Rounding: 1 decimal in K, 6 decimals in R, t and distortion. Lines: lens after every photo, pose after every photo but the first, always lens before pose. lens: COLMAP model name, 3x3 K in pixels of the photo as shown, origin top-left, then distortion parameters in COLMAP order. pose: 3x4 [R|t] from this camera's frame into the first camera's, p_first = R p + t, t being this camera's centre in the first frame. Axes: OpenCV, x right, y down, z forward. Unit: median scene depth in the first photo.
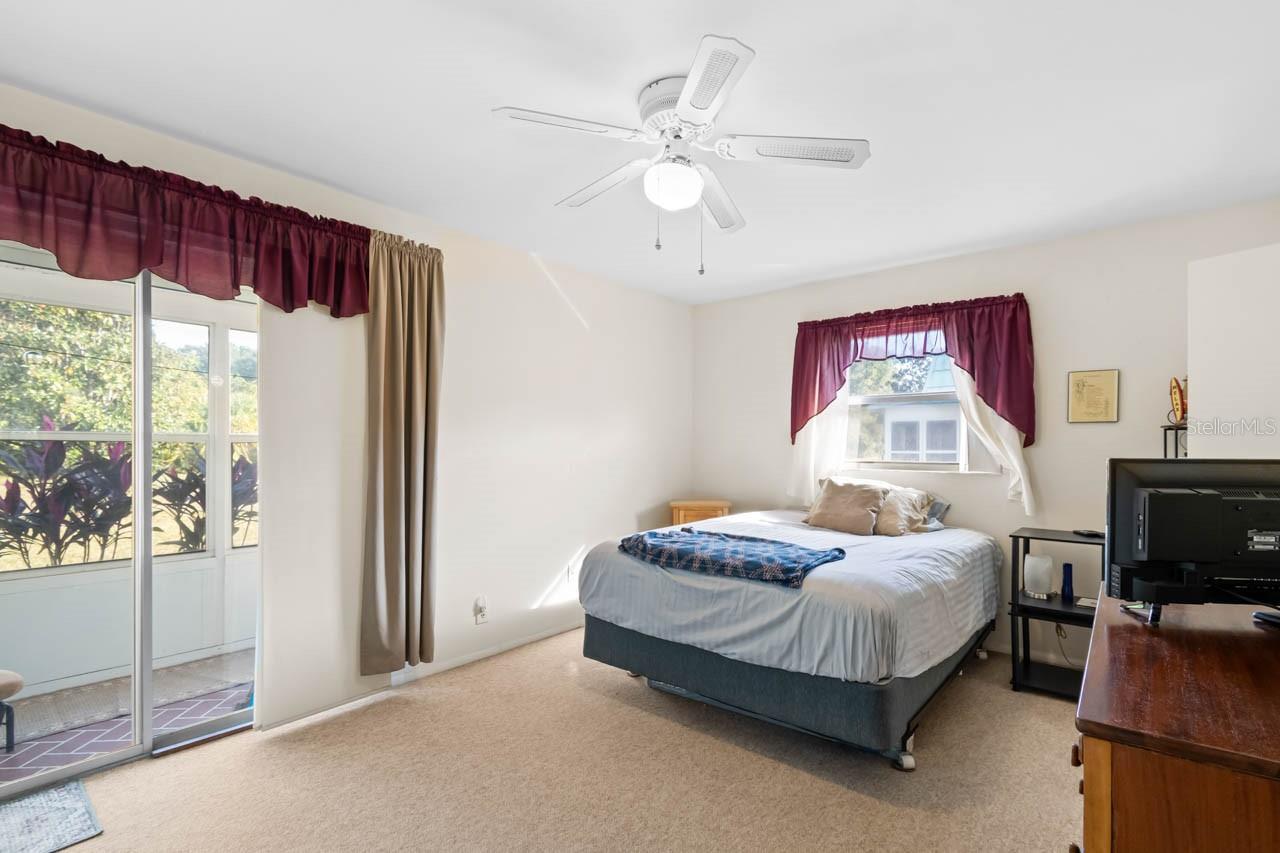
lens RADIAL K [[584.6, 0, 643.3], [0, 584.6, 444.8], [0, 0, 1]] dist [-0.000273, -0.000339]
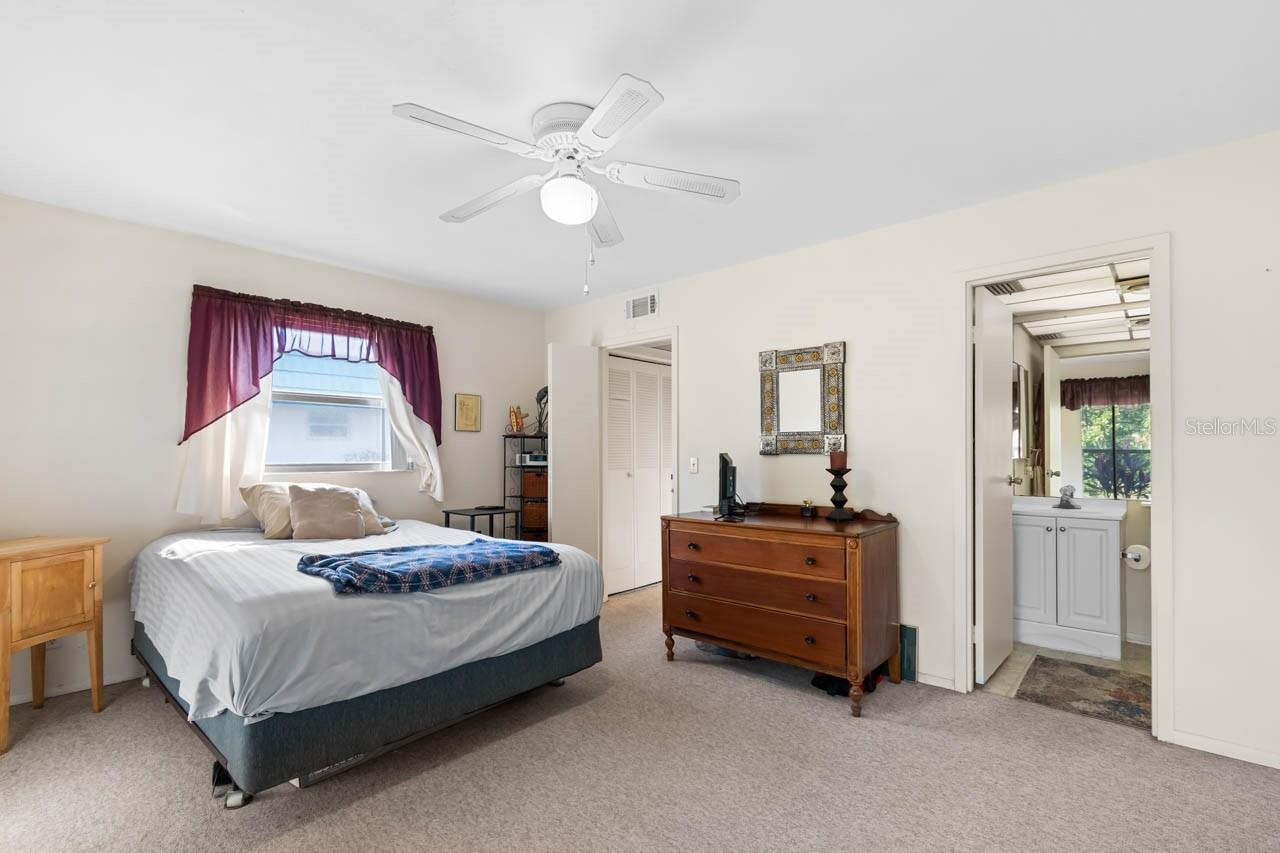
lens RADIAL K [[584.6, 0, 643.3], [0, 584.6, 444.8], [0, 0, 1]] dist [-0.000273, -0.000339]
pose [[0.033437, 0.006218, 0.999421, -0.697833], [-0.002582, 0.999978, -0.006135, 0.003103], [-0.999437, -0.002376, 0.033452, 0.580657]]
